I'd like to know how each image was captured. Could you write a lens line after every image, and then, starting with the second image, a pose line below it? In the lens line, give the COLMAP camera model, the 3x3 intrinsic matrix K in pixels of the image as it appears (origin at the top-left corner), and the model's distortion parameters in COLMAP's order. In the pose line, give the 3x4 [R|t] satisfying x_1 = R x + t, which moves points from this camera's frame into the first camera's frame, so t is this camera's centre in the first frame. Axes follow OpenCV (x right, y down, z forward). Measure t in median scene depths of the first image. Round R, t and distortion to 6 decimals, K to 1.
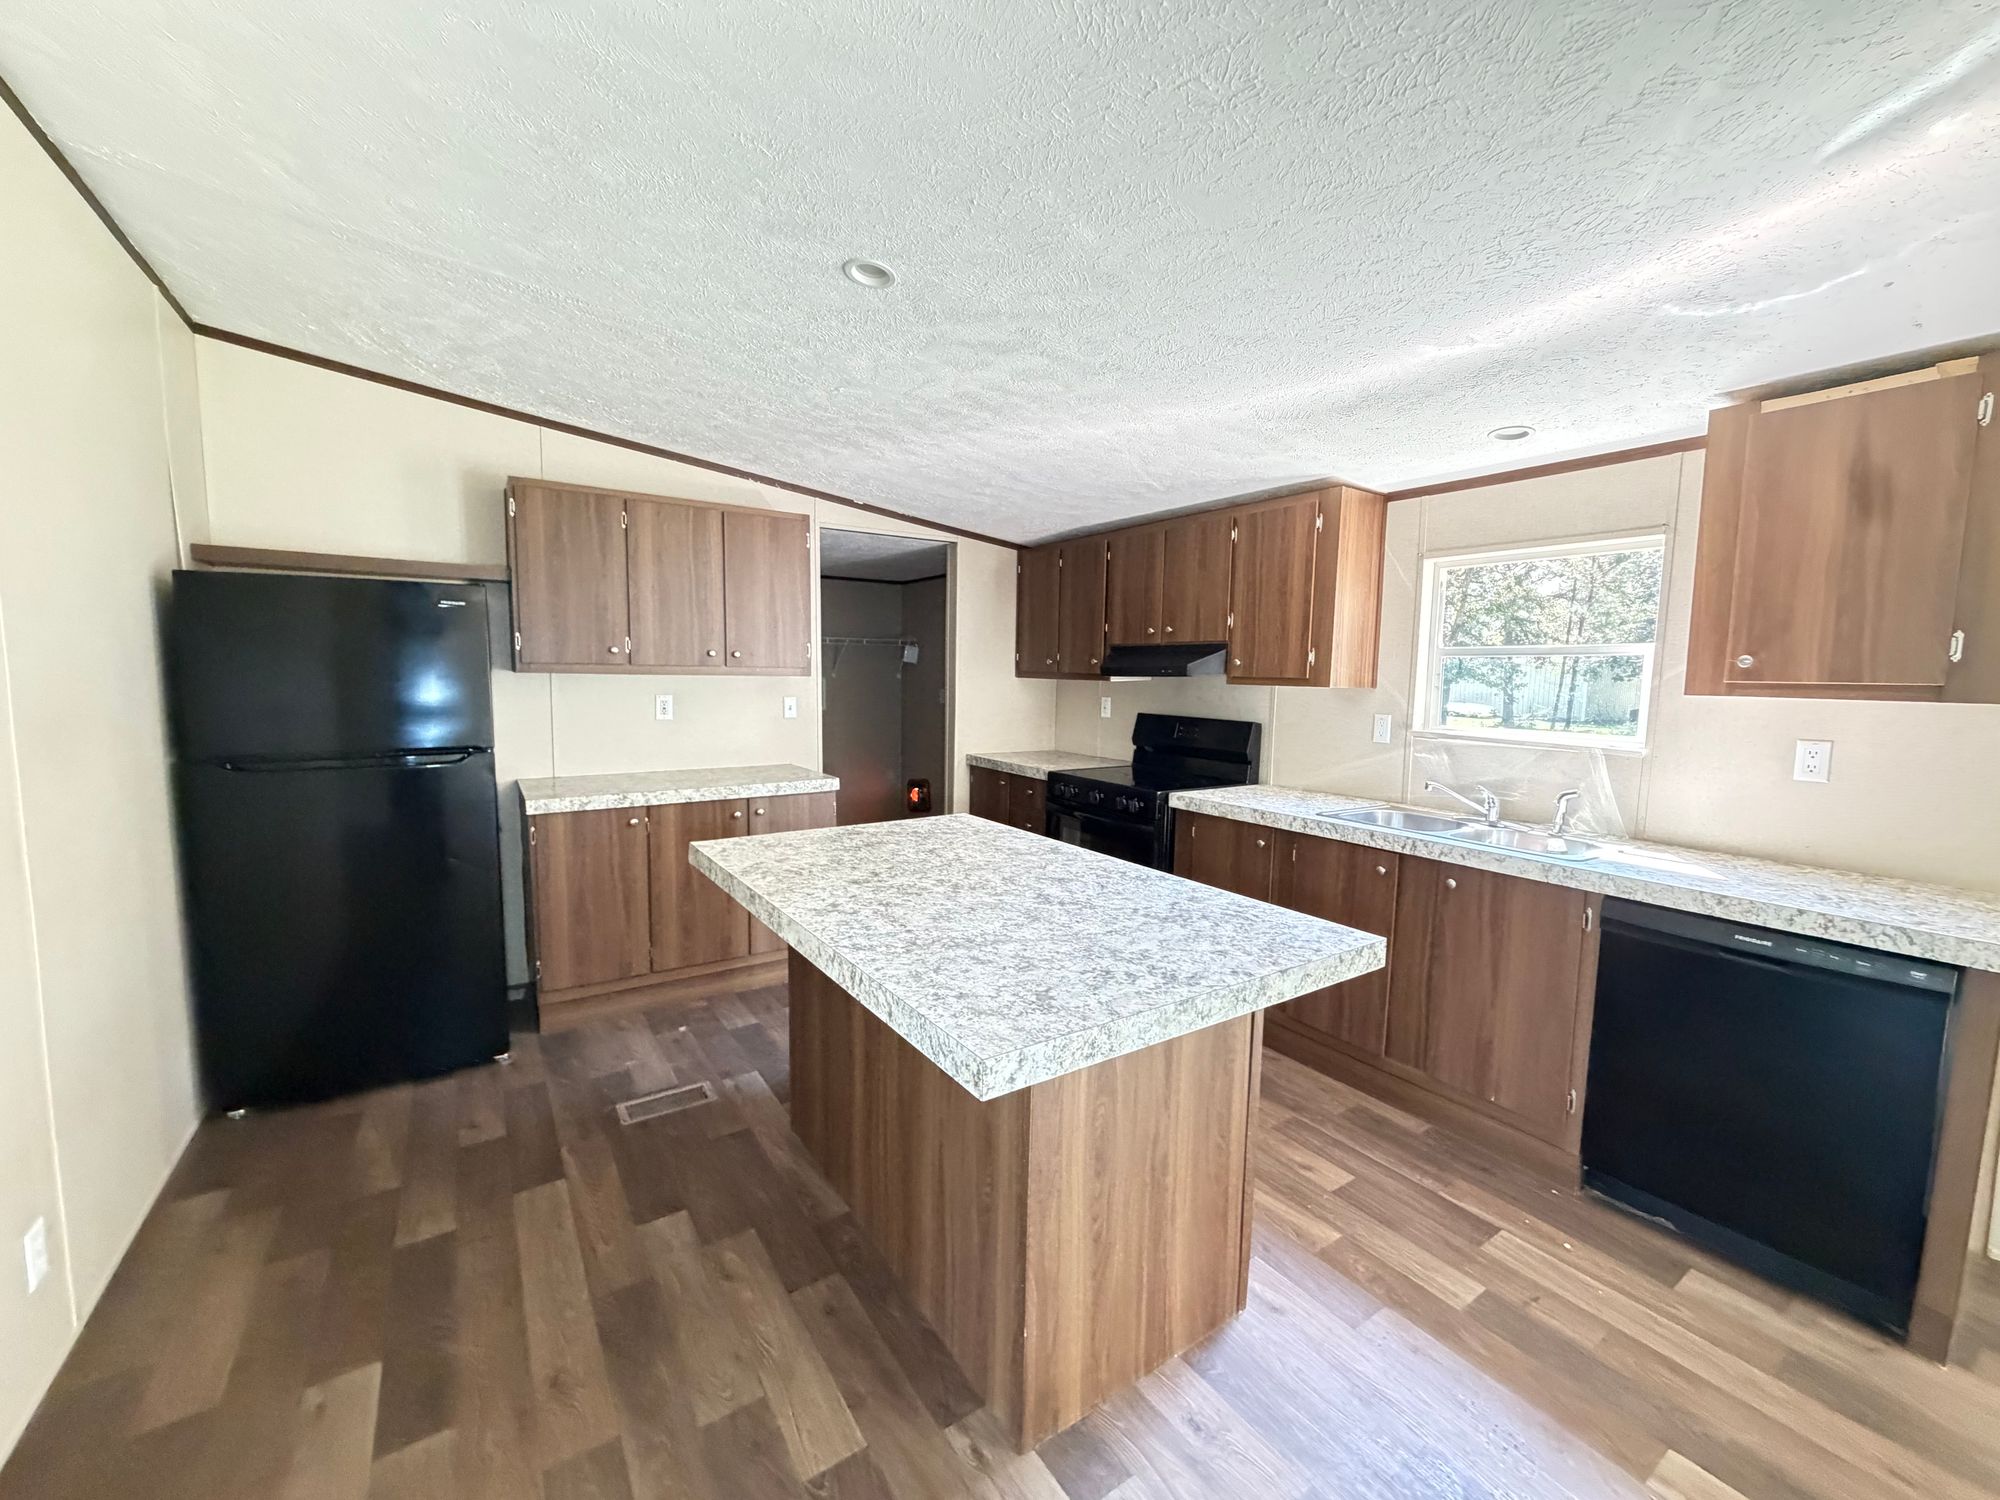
lens RADIAL K [[798.9, 0, 998.0], [0, 798.9, 747.3], [0, 0, 1]] dist [0.000020, -0.000143]
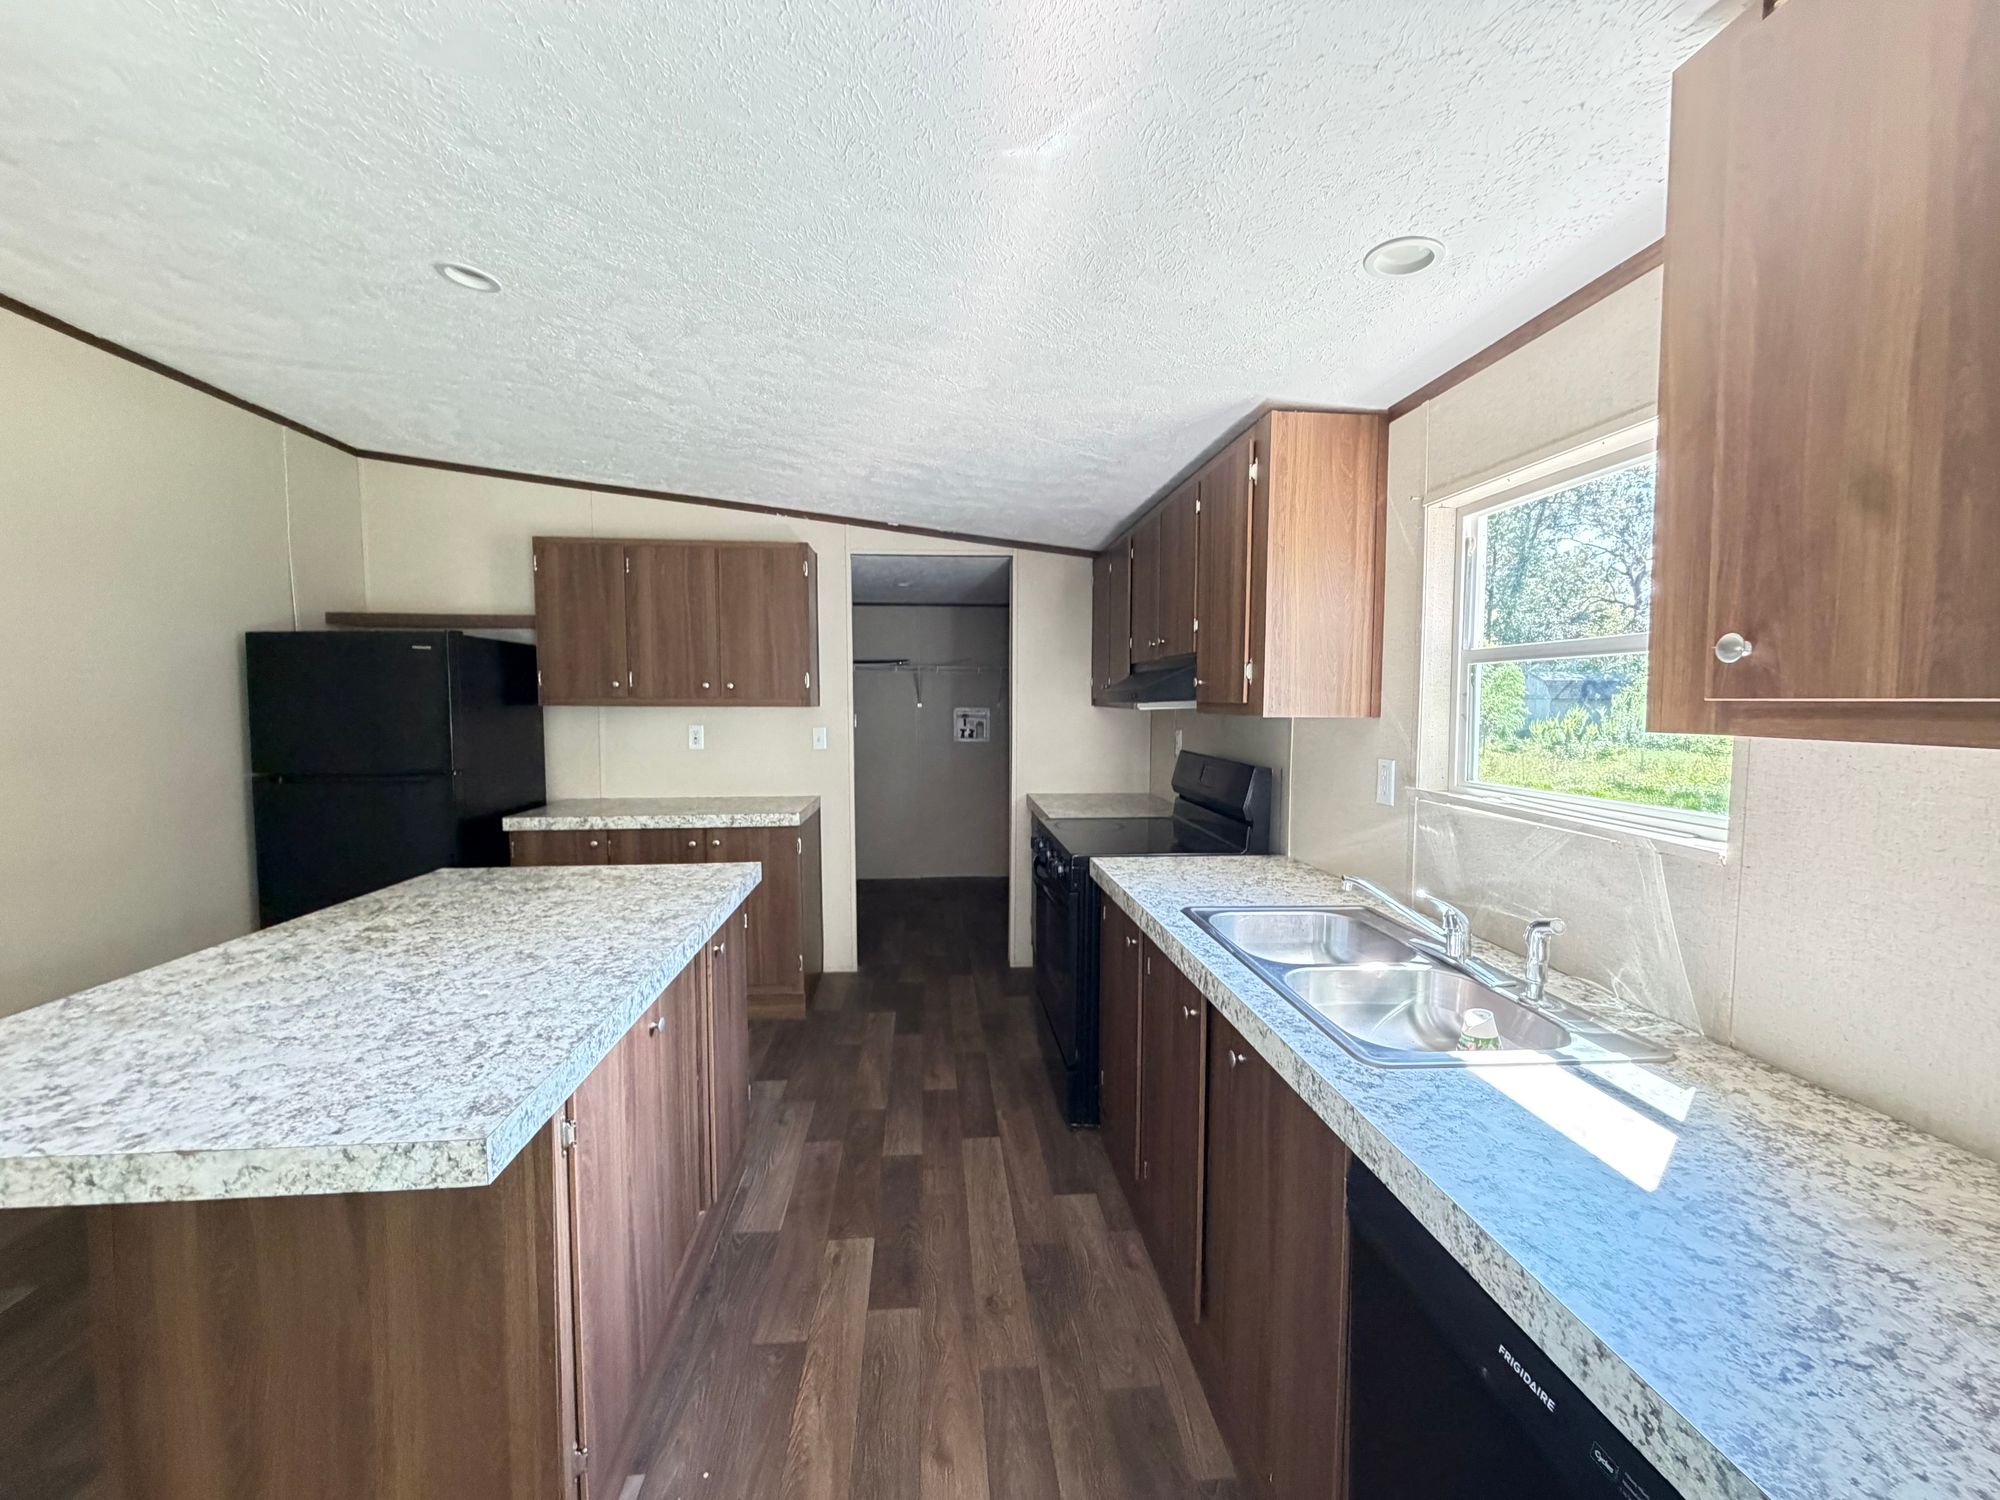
lens RADIAL K [[798.9, 0, 998.0], [0, 798.9, 747.3], [0, 0, 1]] dist [0.000020, -0.000143]
pose [[0.876823, 0.015456, -0.480564, 0.621572], [-0.033769, 0.998995, -0.029484, -0.026191], [0.479625, 0.042080, 0.876464, 0.367020]]
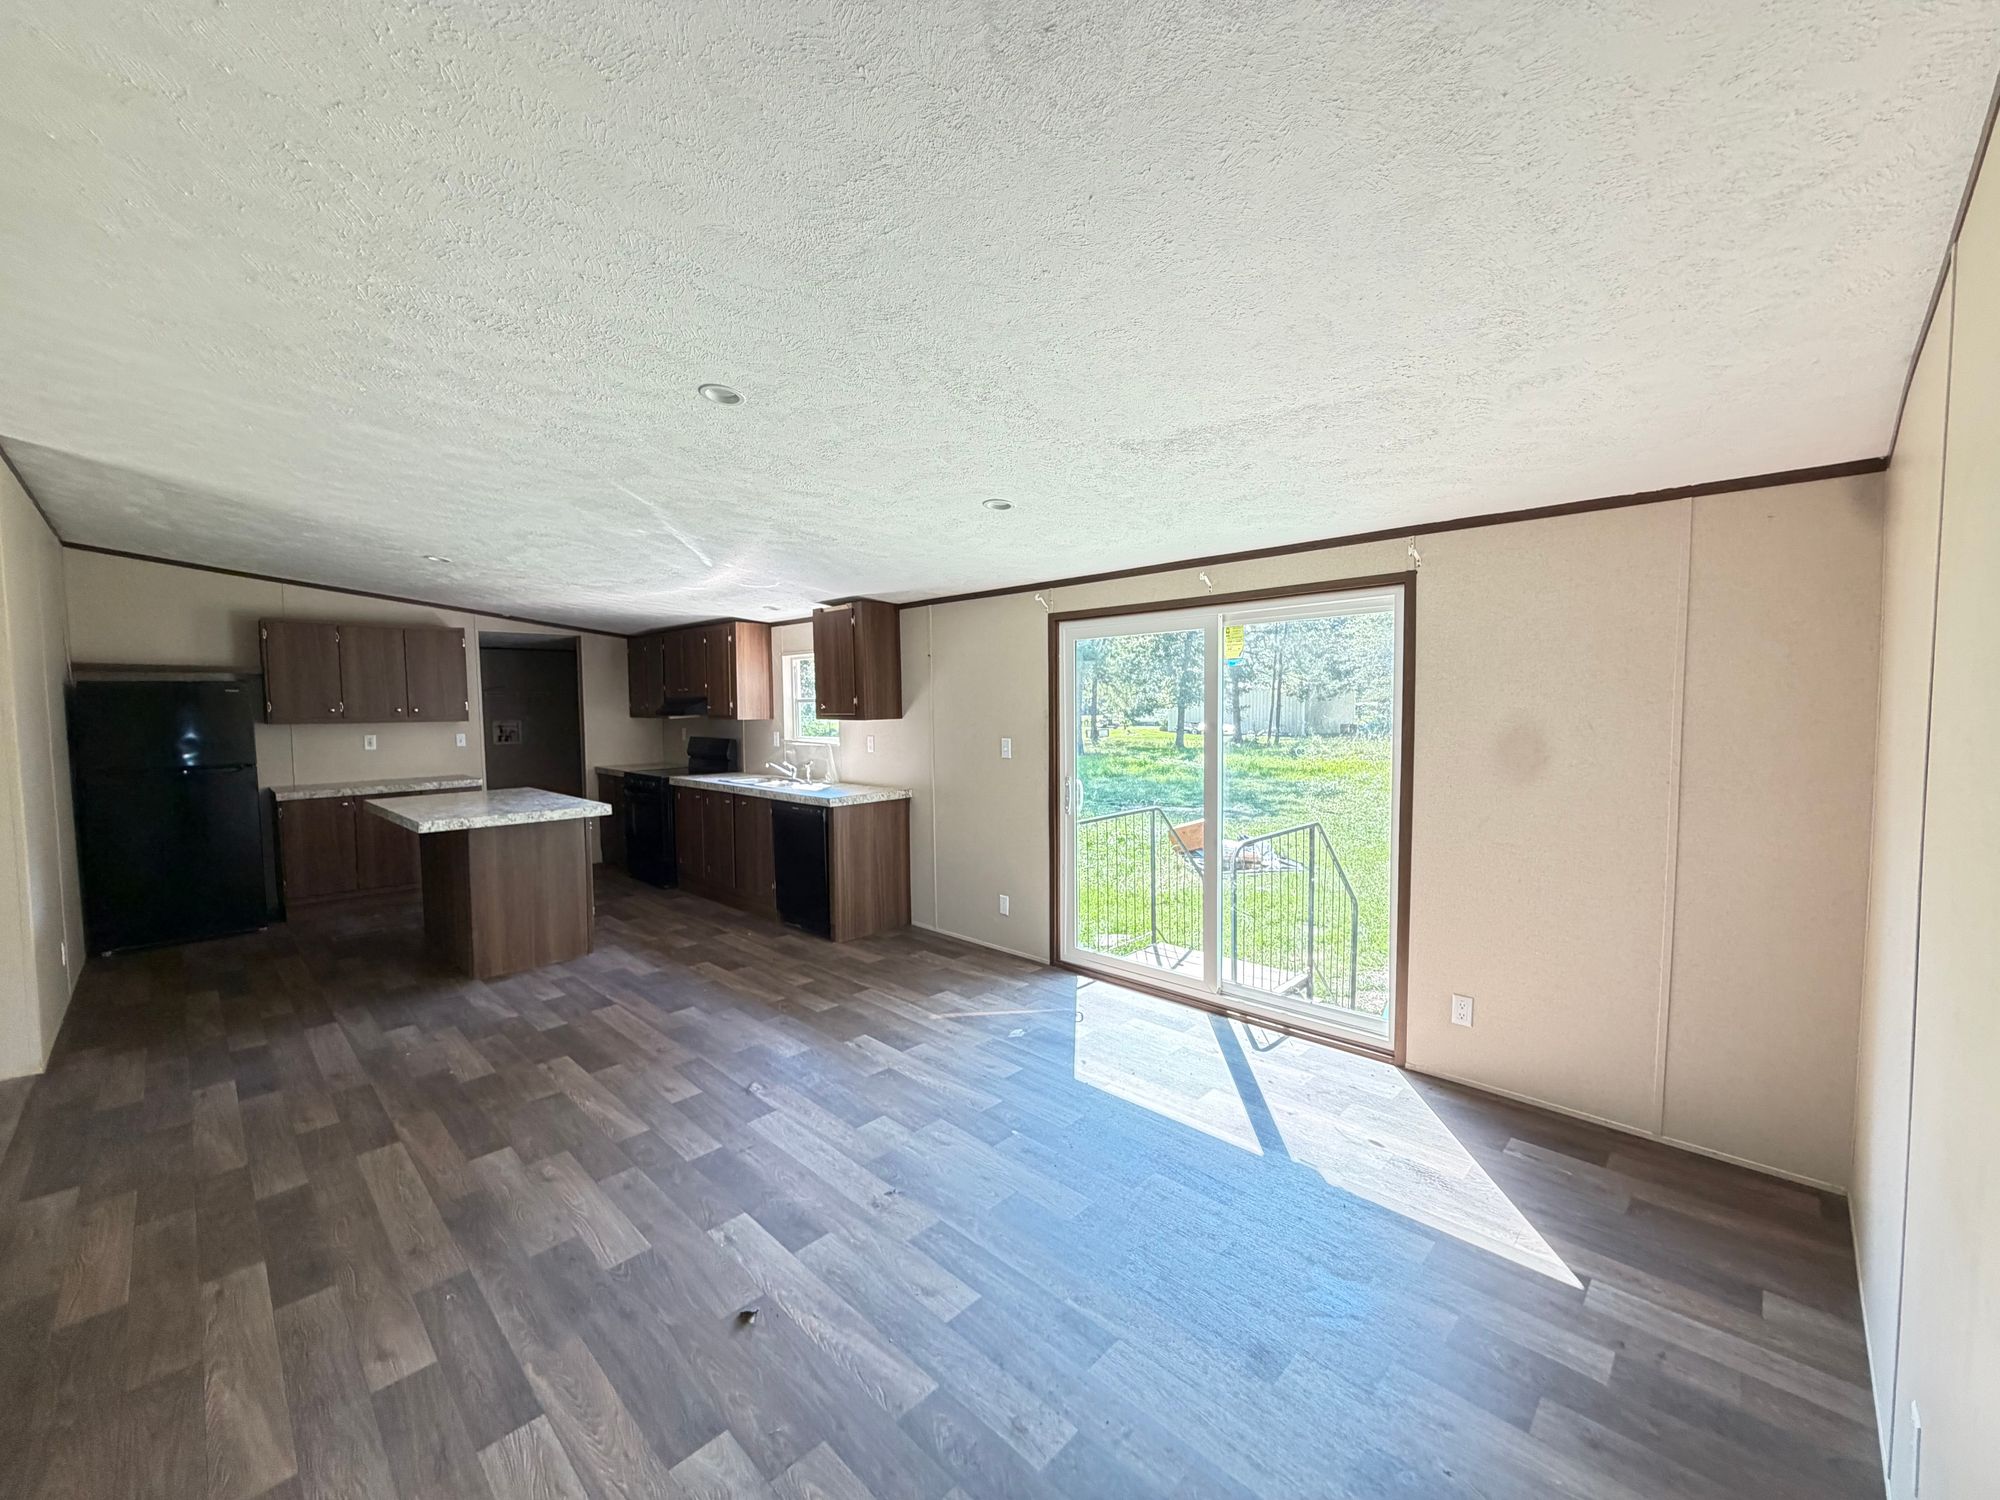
lens RADIAL K [[798.9, 0, 998.0], [0, 798.9, 747.3], [0, 0, 1]] dist [0.000020, -0.000143]
pose [[0.977232, -0.037020, 0.208917, 0.729339], [0.045135, 0.998395, -0.034209, 0.108343], [-0.207315, 0.042859, 0.977335, -1.278599]]
